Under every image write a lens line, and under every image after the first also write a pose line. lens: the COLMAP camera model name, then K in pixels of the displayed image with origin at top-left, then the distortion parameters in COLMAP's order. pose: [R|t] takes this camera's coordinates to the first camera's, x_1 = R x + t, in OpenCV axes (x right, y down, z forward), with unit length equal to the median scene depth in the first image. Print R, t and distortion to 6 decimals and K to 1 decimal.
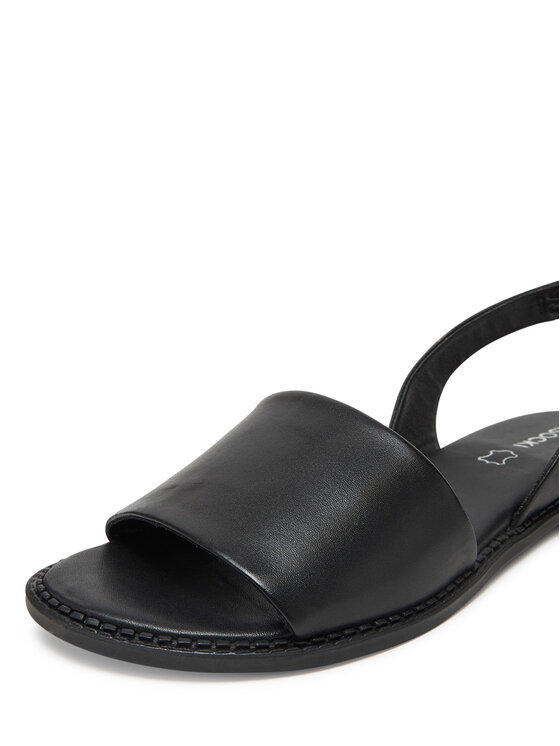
lens RADIAL K [[1379.6, 0, 280.0], [0, 1379.6, 373.0], [0, 0, 1]] dist [-0.012950, -0.040291]
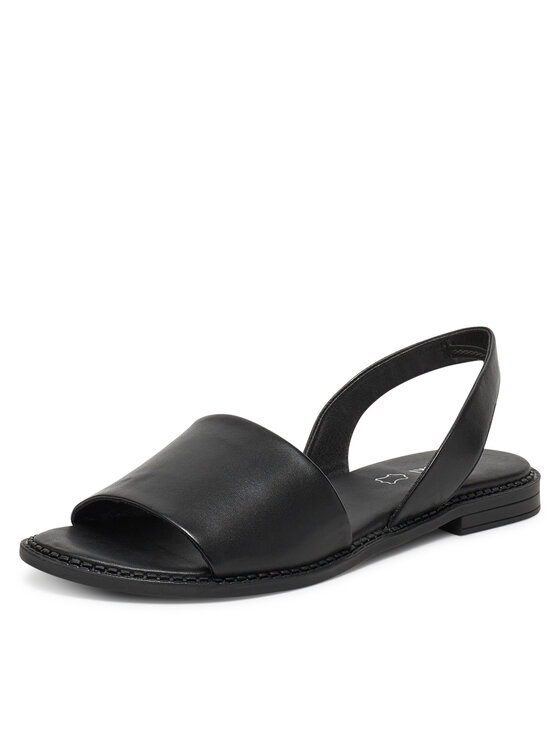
lens RADIAL K [[2925.5, 0, 280.0], [0, 2925.5, 373.0], [0, 0, 1]] dist [2.296278, 0.436502]
pose [[0.999324, 0.029742, 0.021595, 0.006011], [-0.029104, 0.999148, -0.029268, 0.058978], [-0.022448, 0.028620, 0.999338, -1.908980]]
